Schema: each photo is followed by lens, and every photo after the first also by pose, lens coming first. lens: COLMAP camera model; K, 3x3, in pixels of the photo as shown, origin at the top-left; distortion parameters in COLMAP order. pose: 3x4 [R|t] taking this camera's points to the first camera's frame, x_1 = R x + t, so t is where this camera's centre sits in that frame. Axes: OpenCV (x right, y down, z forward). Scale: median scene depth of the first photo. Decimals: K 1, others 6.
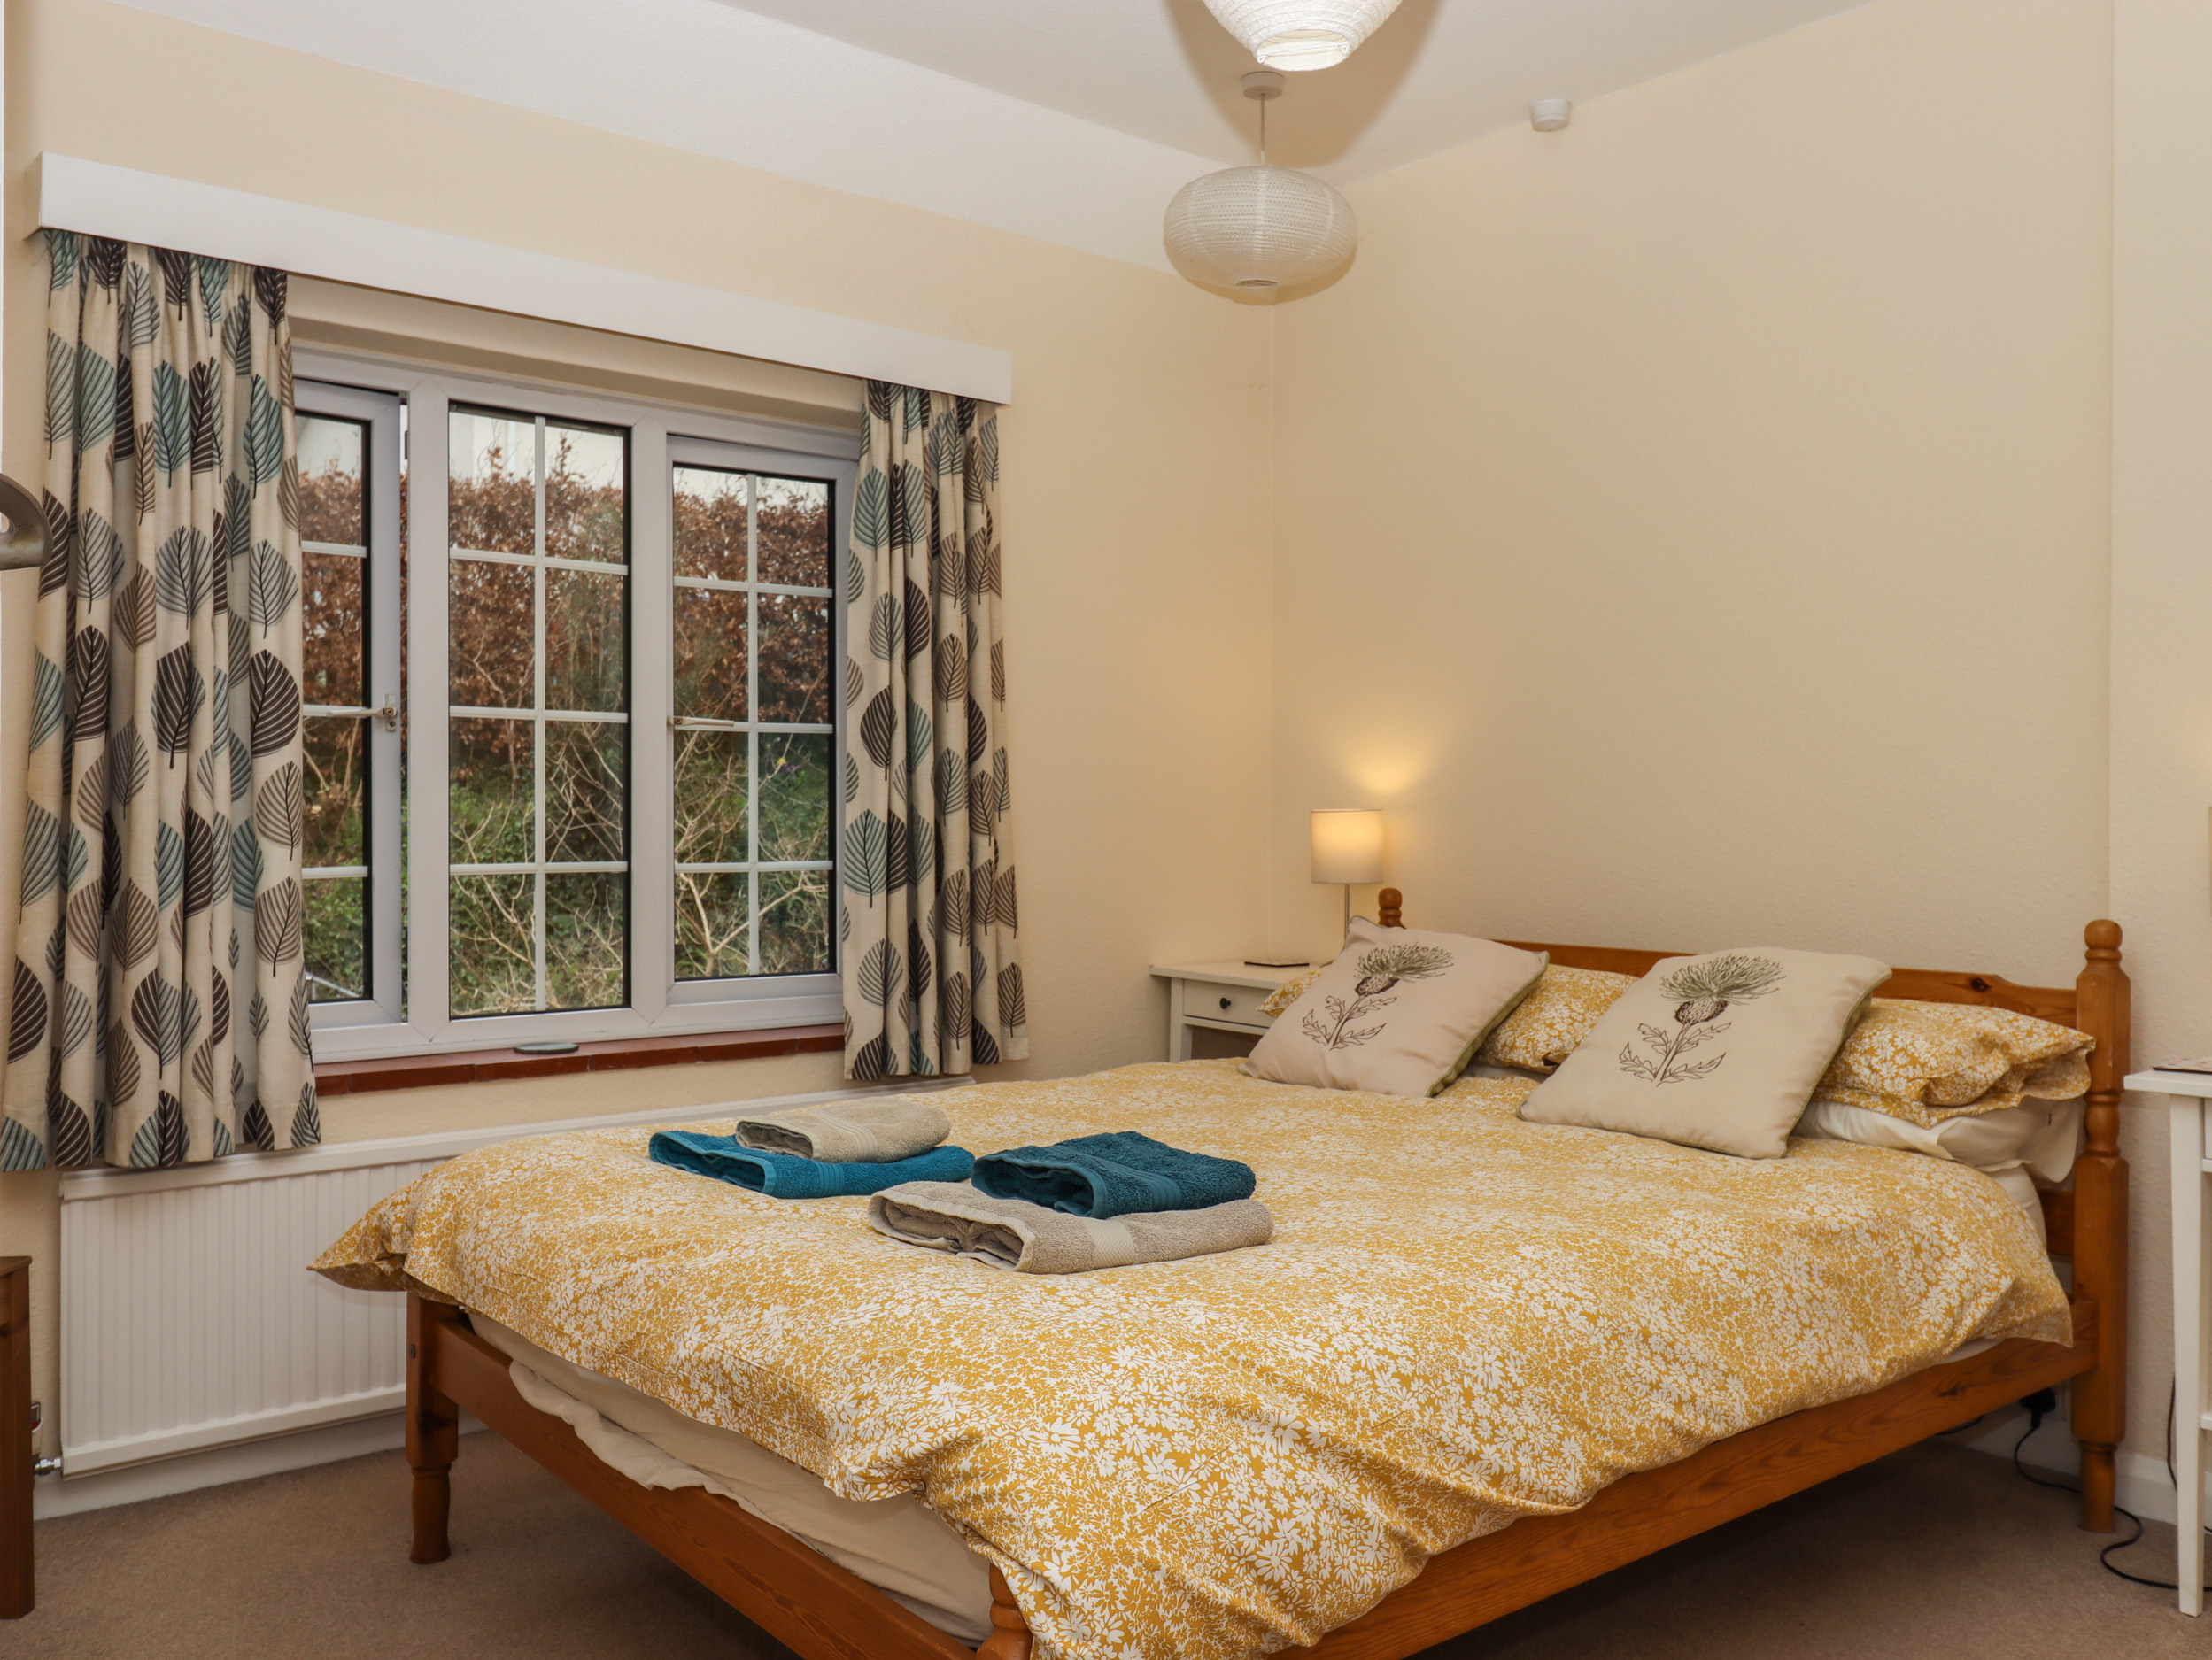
lens RADIAL K [[1938.1, 0, 1106.0], [0, 1938.1, 830.0], [0, 0, 1]] dist [0.013531, -0.010416]
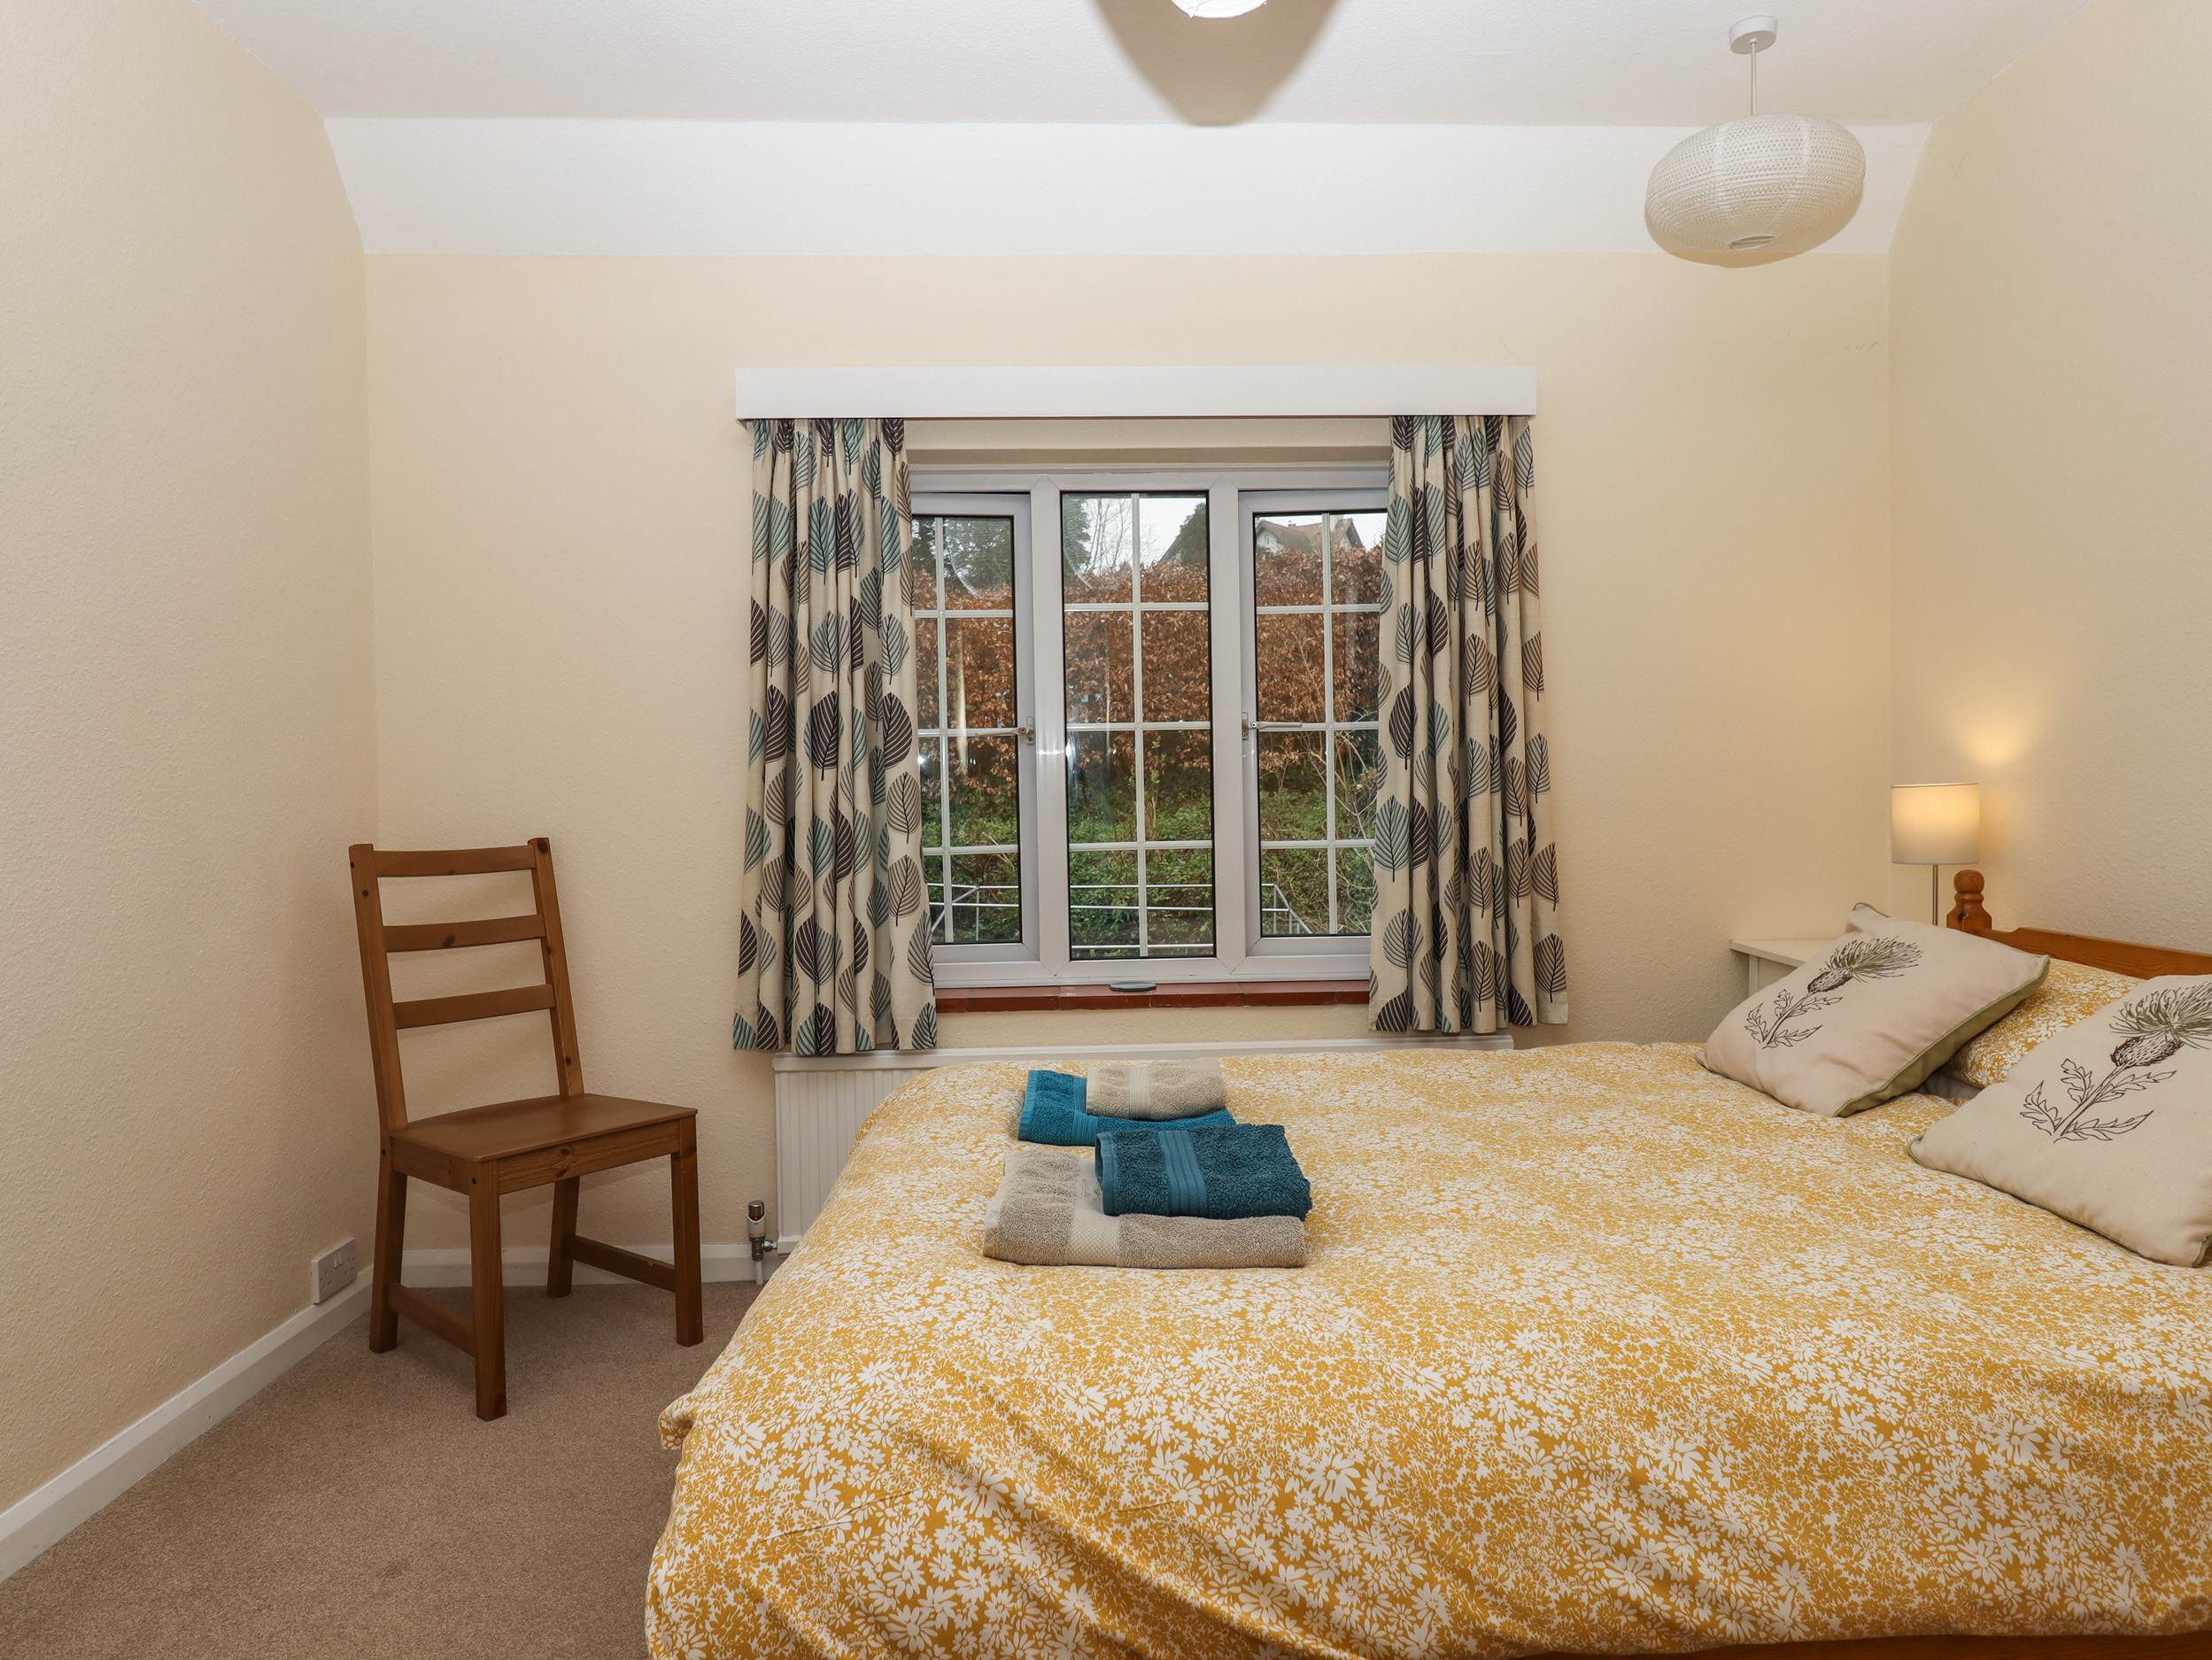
lens RADIAL K [[1419.1, 0, 1106.0], [0, 1419.1, 830.0], [0, 0, 1]] dist [0.005094, -0.012184]
pose [[0.779855, 0.000333, -0.625960, 0.337261], [0.016272, 0.999651, 0.020804, -0.012931], [0.625748, -0.026410, 0.779578, 0.305594]]
